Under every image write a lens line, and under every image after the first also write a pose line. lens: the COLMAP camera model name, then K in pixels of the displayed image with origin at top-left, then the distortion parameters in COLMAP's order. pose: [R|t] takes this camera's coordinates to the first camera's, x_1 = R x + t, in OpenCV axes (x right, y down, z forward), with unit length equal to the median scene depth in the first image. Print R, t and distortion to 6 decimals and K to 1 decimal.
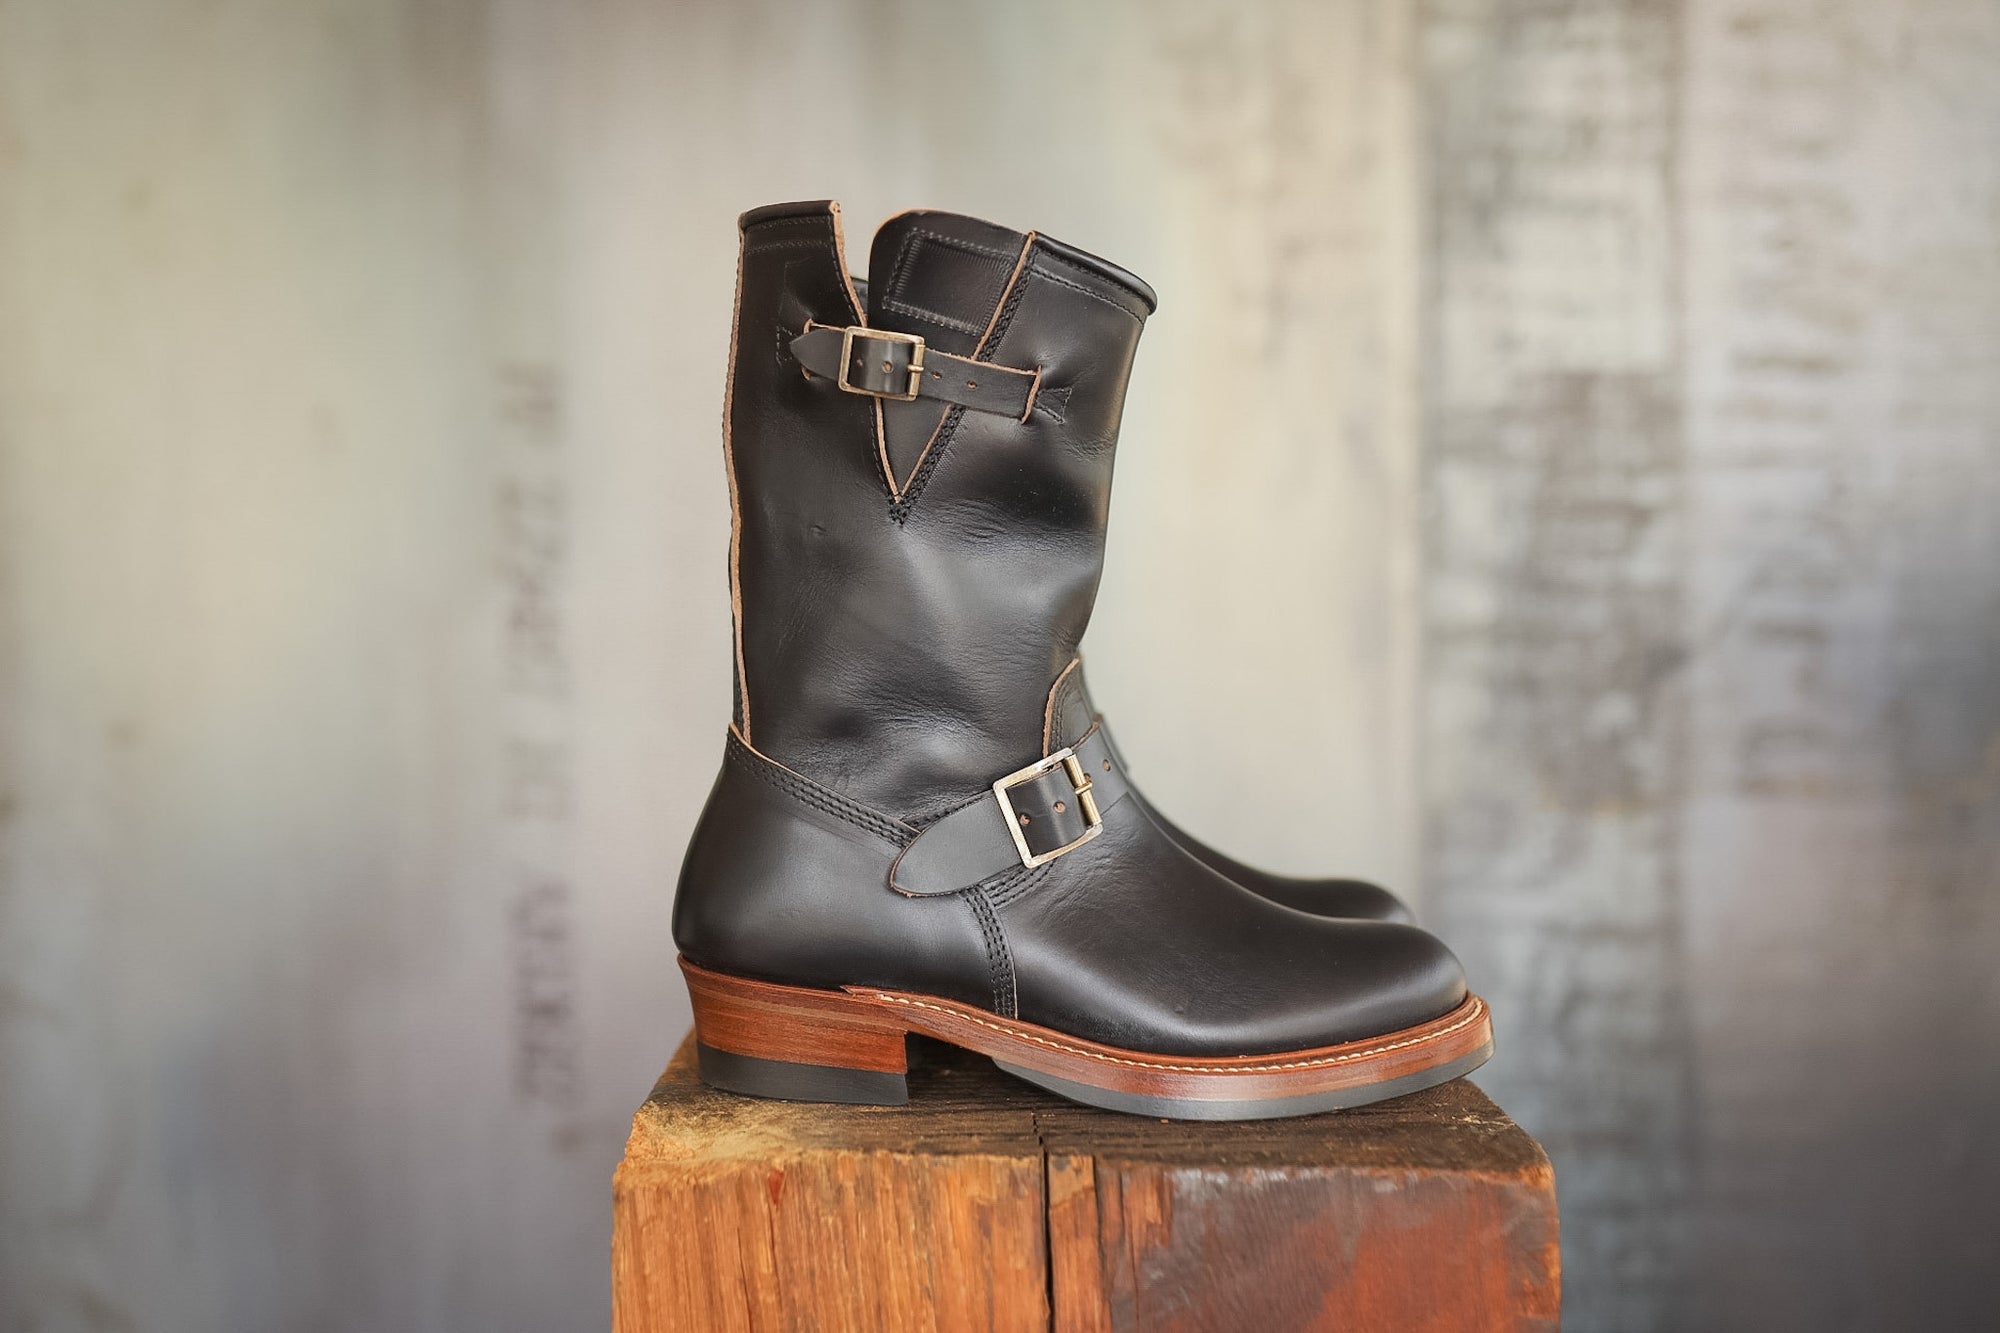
lens RADIAL K [[2005.6, 0, 1078.9], [0, 2005.6, 672.7], [0, 0, 1]] dist [-0.039091, 0.002364]
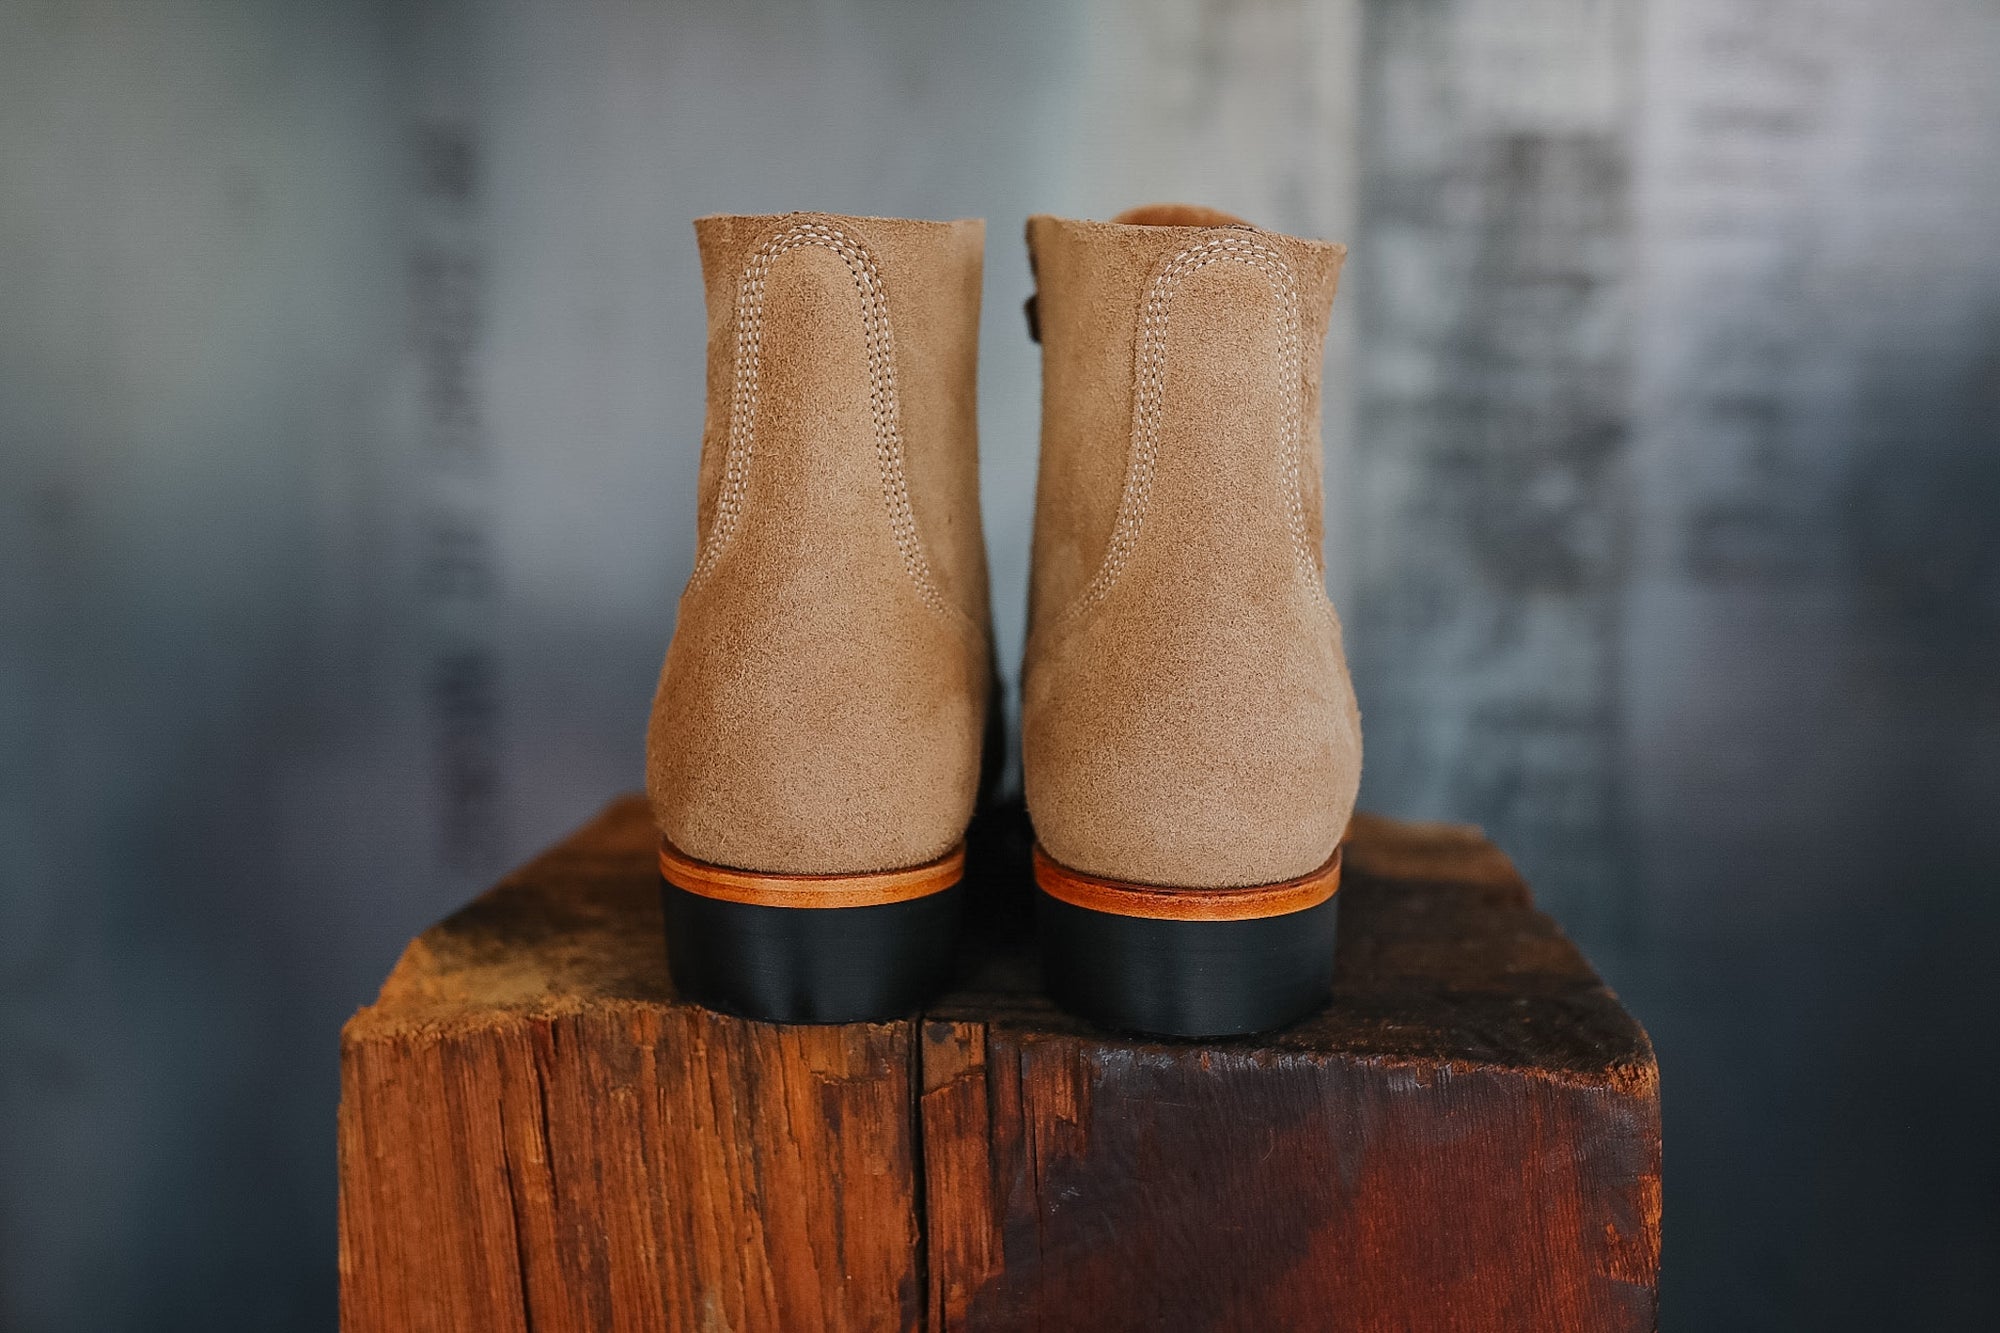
lens RADIAL K [[2007.3, 0, 994.6], [0, 2007.3, 662.3], [0, 0, 1]] dist [-0.052664, 0.008016]
pose [[0.992495, 0.018270, -0.120914, 0.093962], [-0.008819, 0.996895, 0.078242, 0.059686], [0.121968, -0.076588, 0.989575, 0.312958]]
